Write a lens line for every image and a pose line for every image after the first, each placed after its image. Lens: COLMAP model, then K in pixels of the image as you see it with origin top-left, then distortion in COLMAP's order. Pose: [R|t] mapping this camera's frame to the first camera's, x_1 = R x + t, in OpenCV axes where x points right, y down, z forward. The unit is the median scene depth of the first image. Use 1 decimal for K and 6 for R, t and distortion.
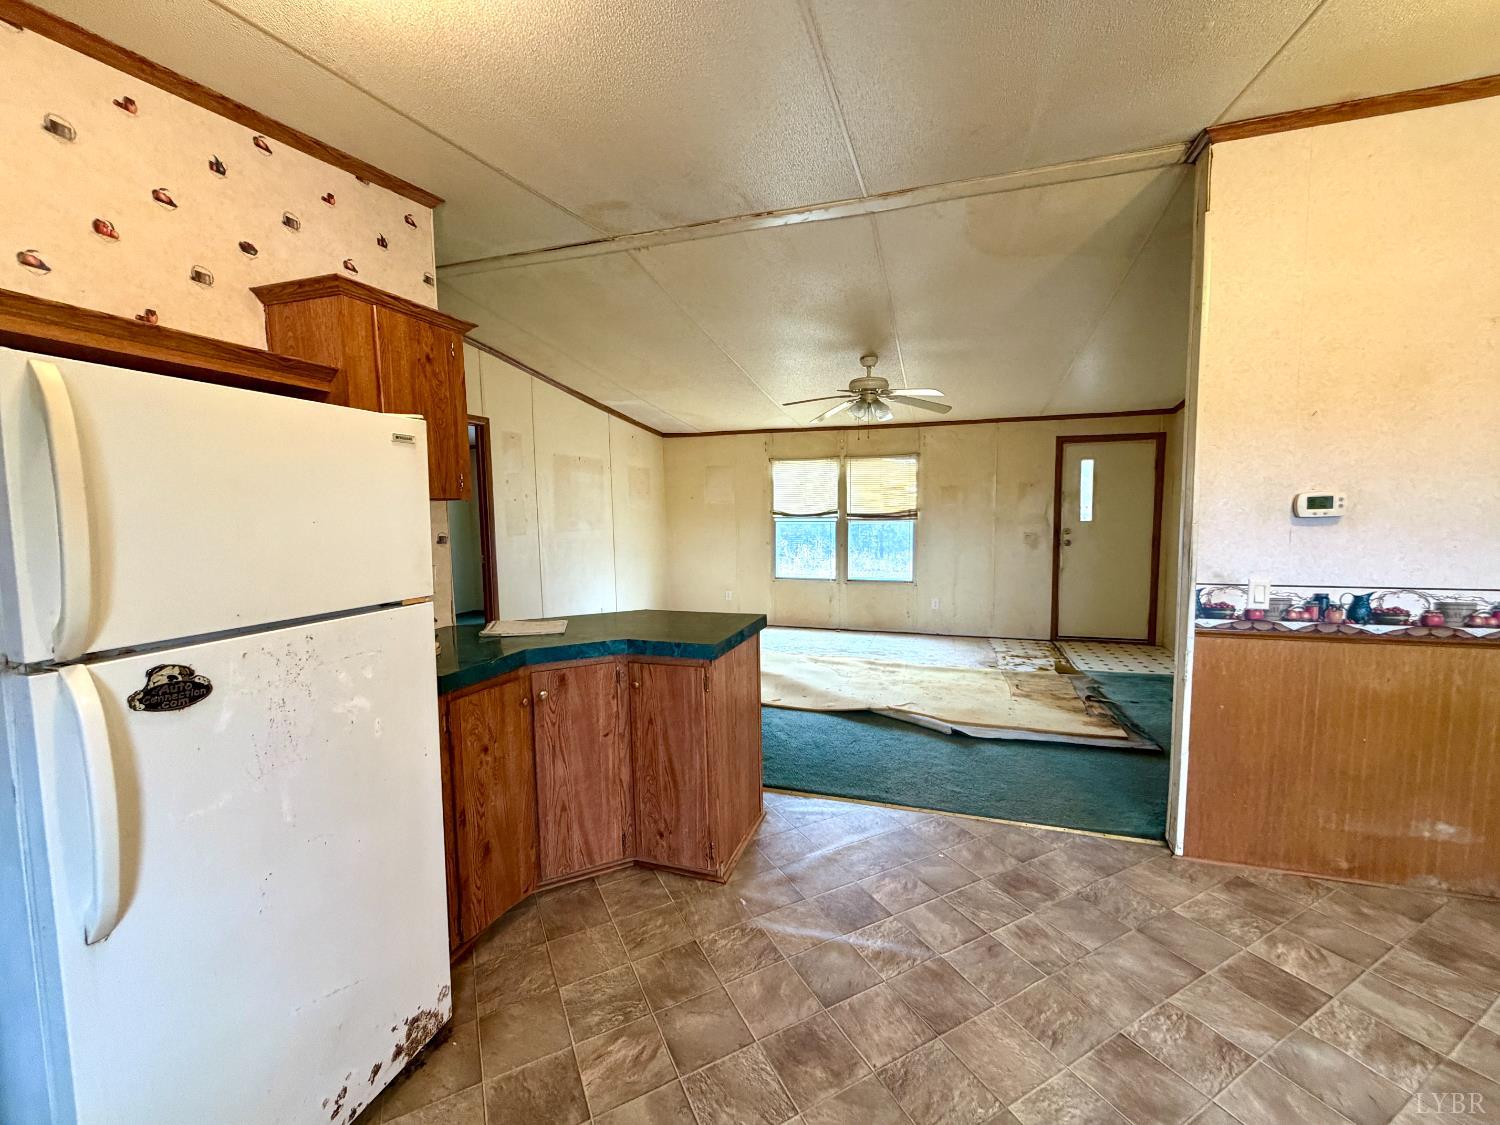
lens RADIAL K [[600.9, 0, 750.2], [0, 600.9, 565.2], [0, 0, 1]] dist [0.001705, 0.000424]
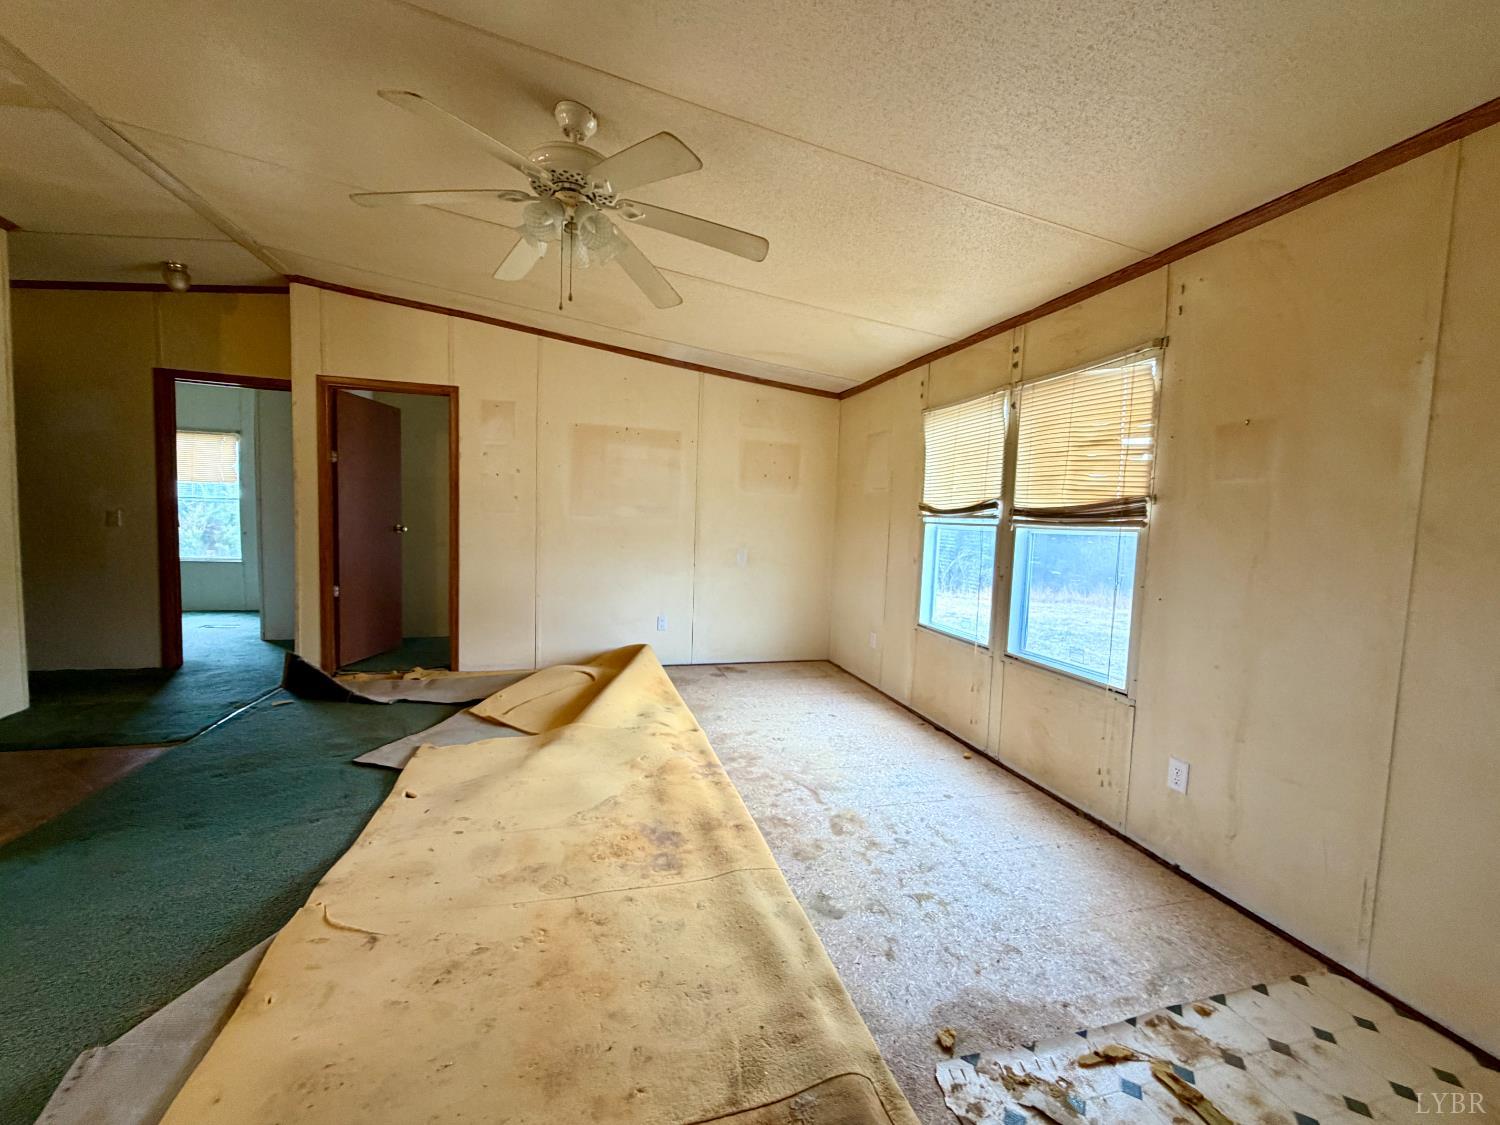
lens RADIAL K [[600.9, 0, 756.1], [0, 600.9, 566.8], [0, 0, 1]] dist [0.001705, 0.000424]
pose [[0.555025, 0.096796, -0.826183, 0.570817], [-0.123295, 0.991809, 0.033372, -0.044401], [0.822645, 0.083342, 0.562413, 0.776000]]
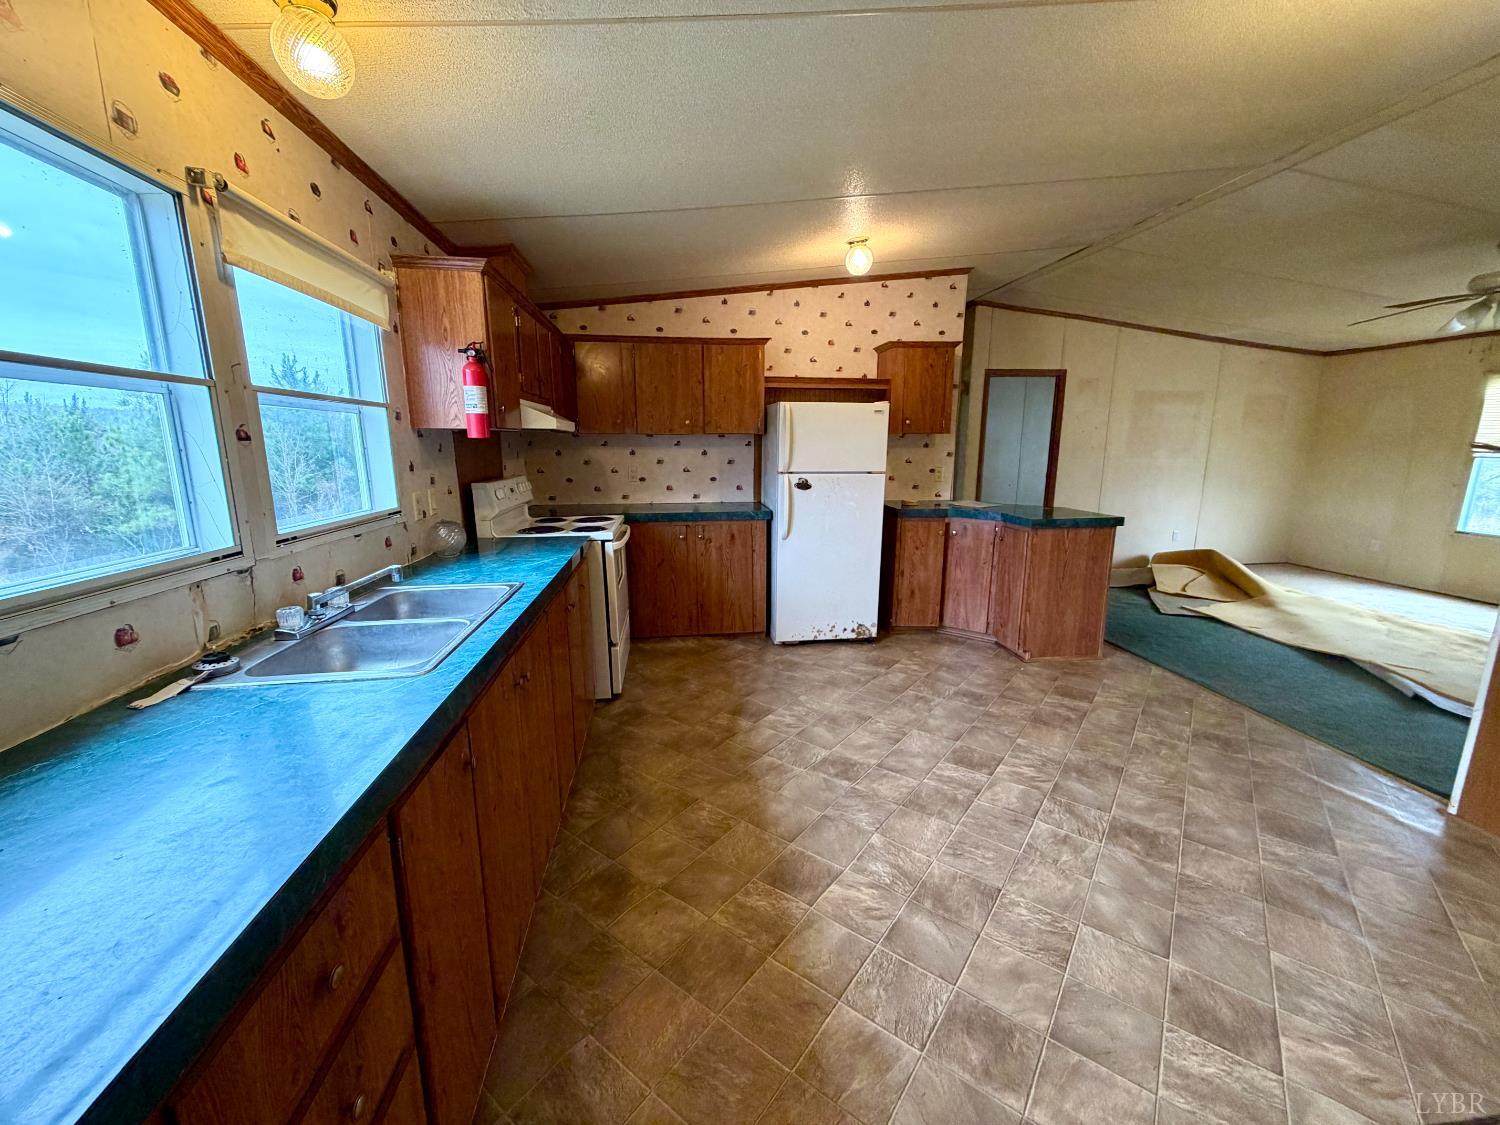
lens RADIAL K [[600.9, 0, 753.1], [0, 600.9, 563.2], [0, 0, 1]] dist [0.001705, 0.000424]
pose [[0.432606, 0.190540, -0.881219, 0.468380], [-0.089479, 0.981661, 0.168331, 0.015295], [0.897132, 0.006030, 0.441722, -0.194719]]
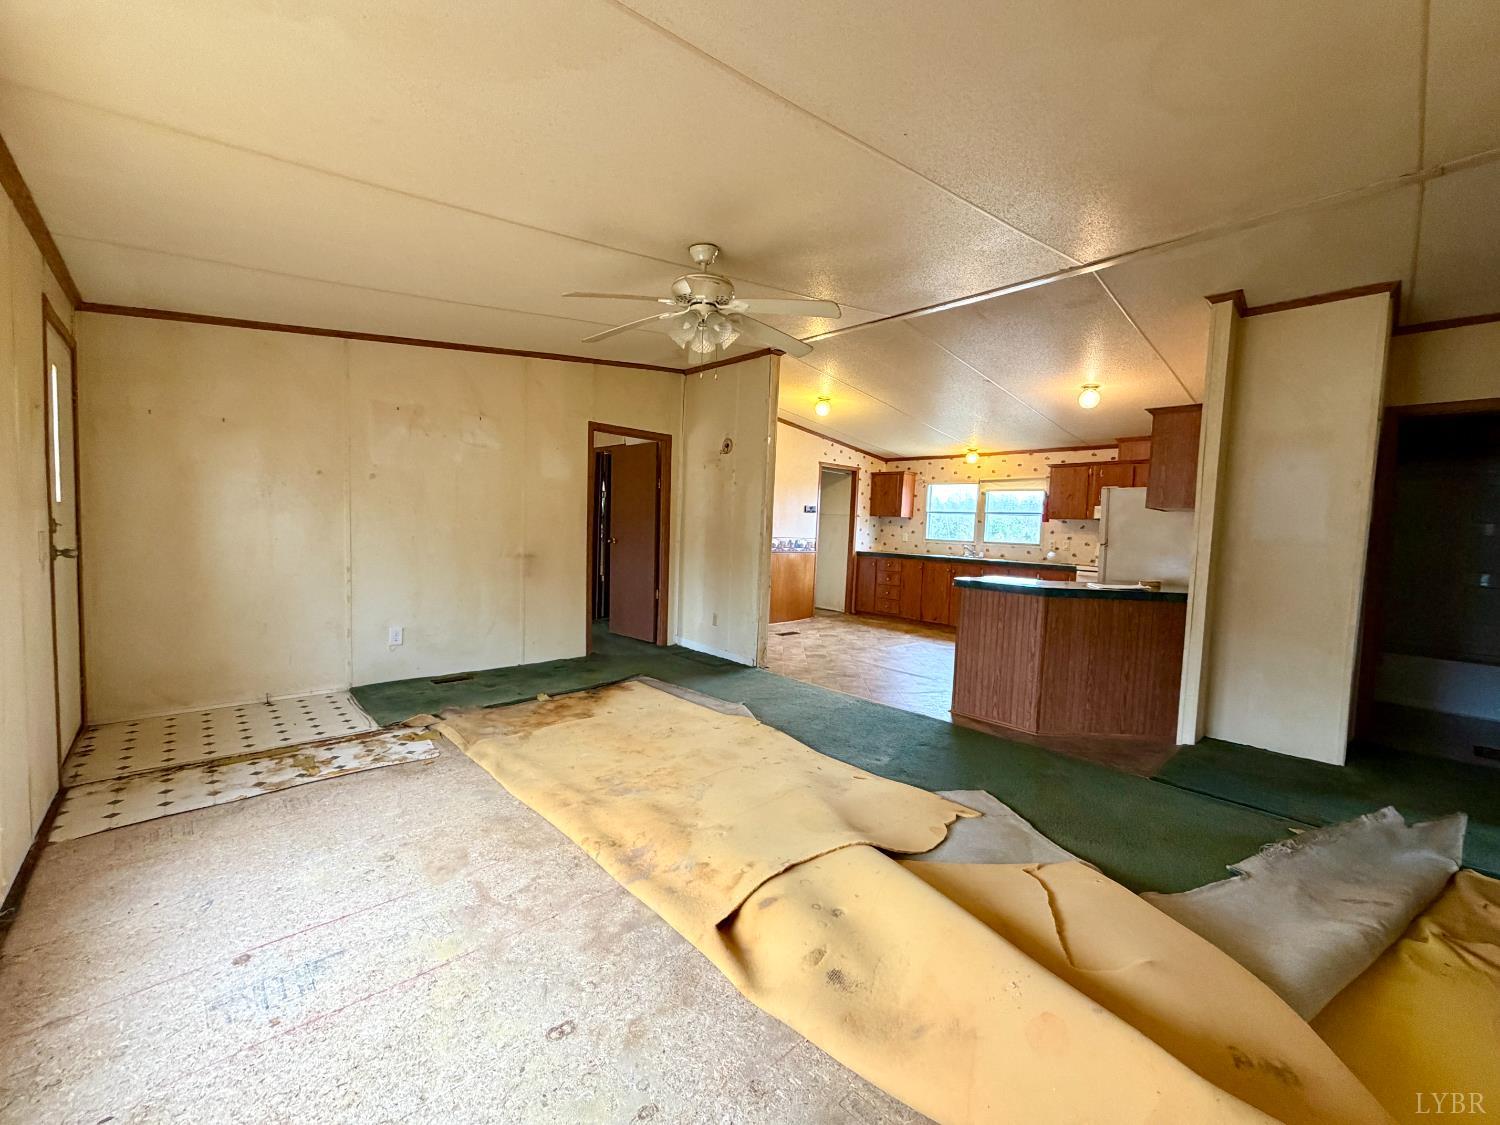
lens RADIAL K [[600.9, 0, 753.3], [0, 600.9, 565.0], [0, 0, 1]] dist [0.001705, 0.000424]
pose [[-0.873603, -0.049322, 0.484133, -0.140667], [0.022077, 0.989810, 0.140675, -0.094184], [-0.486138, 0.133582, -0.863612, 1.349634]]
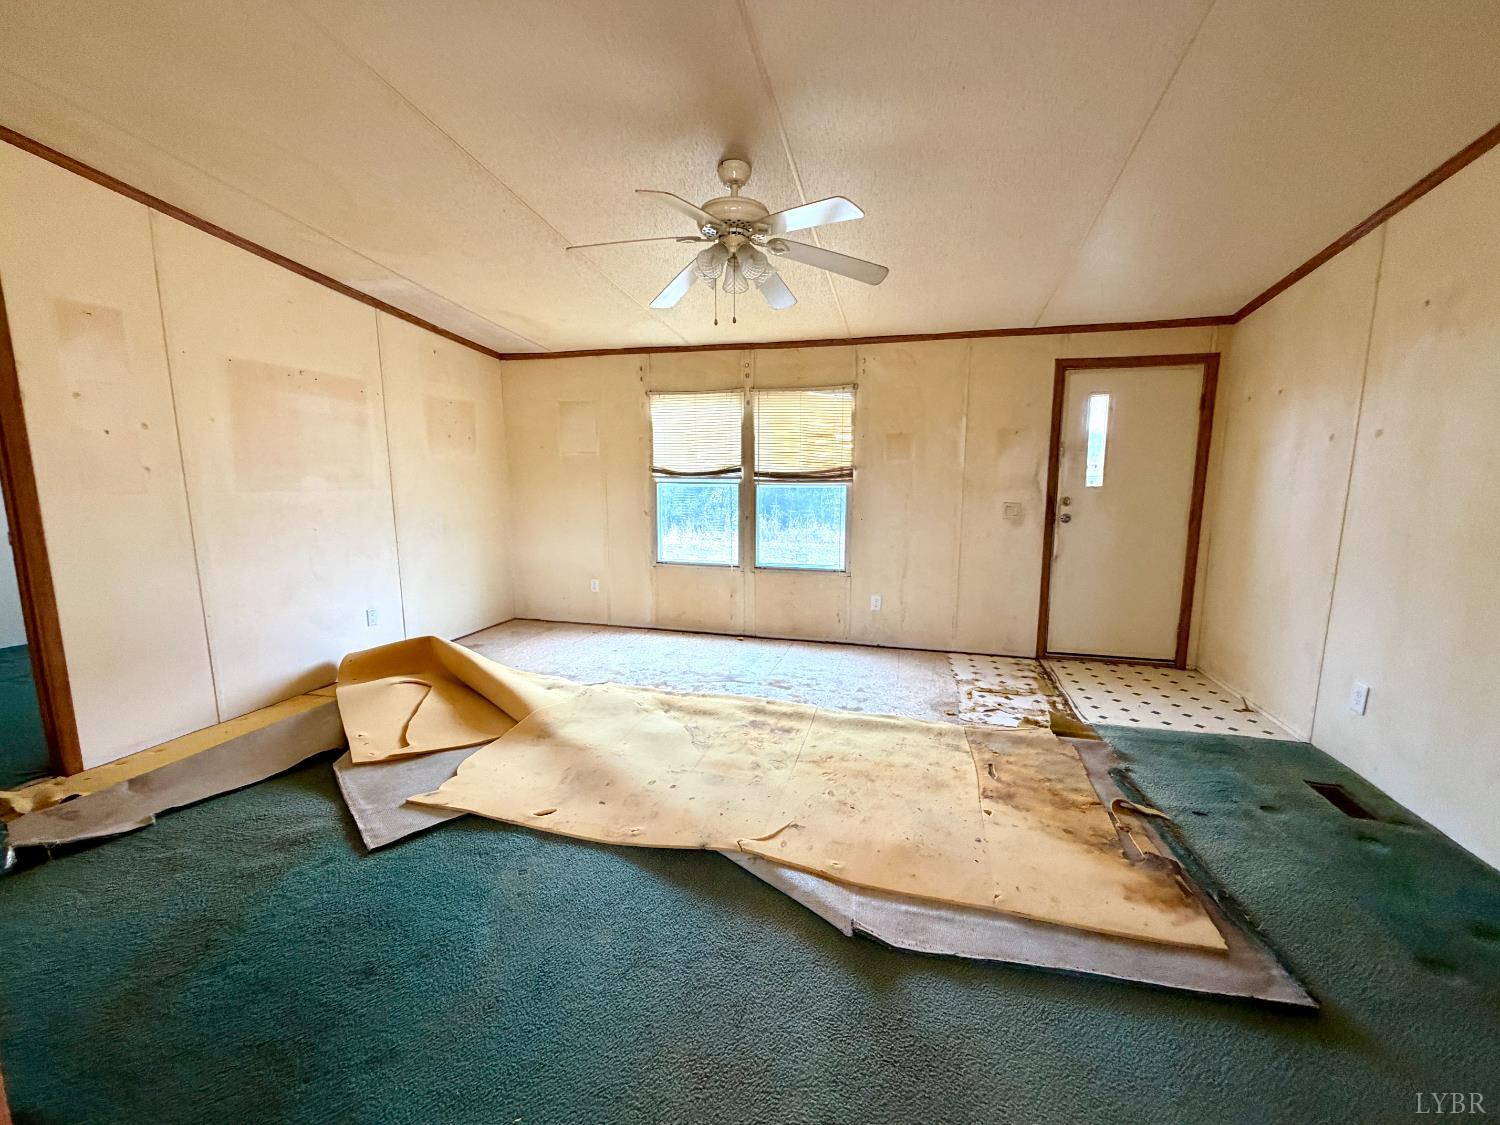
lens RADIAL K [[600.9, 0, 748.7], [0, 600.9, 566.7], [0, 0, 1]] dist [0.001705, 0.000424]
pose [[0.999015, 0.008039, 0.043644, 0.164993], [-0.010416, 0.998459, 0.054515, -0.018982], [-0.043139, -0.054916, 0.997559, 0.395312]]
